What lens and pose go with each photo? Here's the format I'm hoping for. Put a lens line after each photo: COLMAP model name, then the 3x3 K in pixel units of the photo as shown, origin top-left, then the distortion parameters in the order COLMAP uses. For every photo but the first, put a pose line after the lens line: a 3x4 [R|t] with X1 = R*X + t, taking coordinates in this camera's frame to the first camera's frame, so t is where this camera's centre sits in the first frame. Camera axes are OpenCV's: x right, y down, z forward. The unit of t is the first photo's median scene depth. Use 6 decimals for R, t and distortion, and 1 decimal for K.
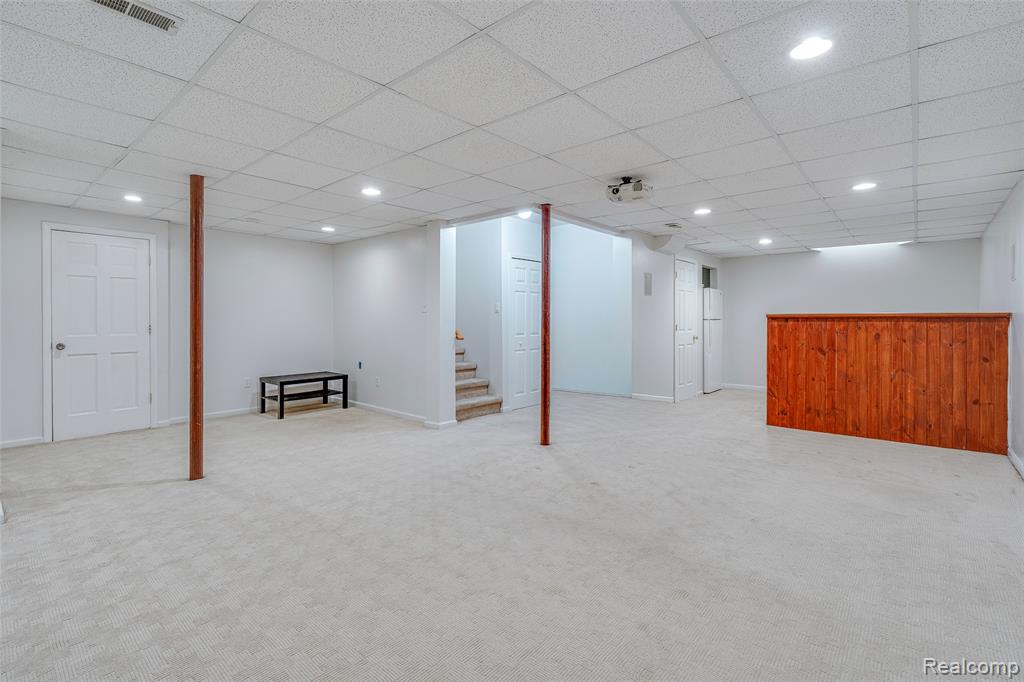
lens RADIAL K [[469.6, 0, 513.3], [0, 469.6, 324.0], [0, 0, 1]] dist [-0.004767, 0.000676]
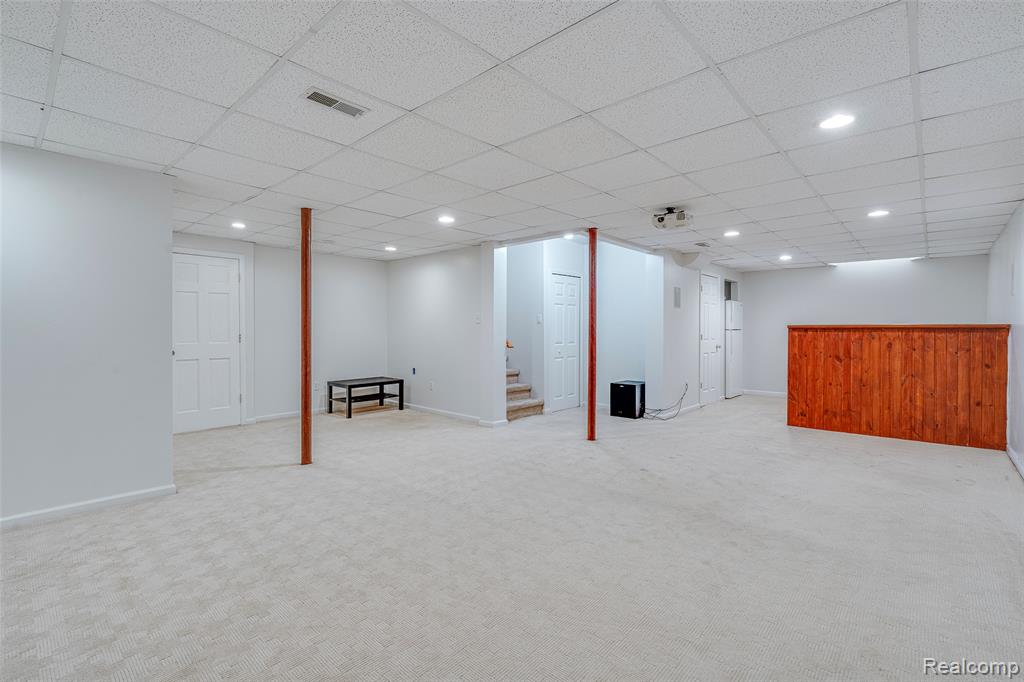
lens RADIAL K [[469.6, 0, 511.5], [0, 469.6, 337.1], [0, 0, 1]] dist [-0.004767, 0.000676]
pose [[0.999781, 0.001101, -0.020922, -0.105486], [-0.000948, 0.999973, 0.007334, -0.000556], [0.020929, -0.007312, 0.999754, -0.141737]]
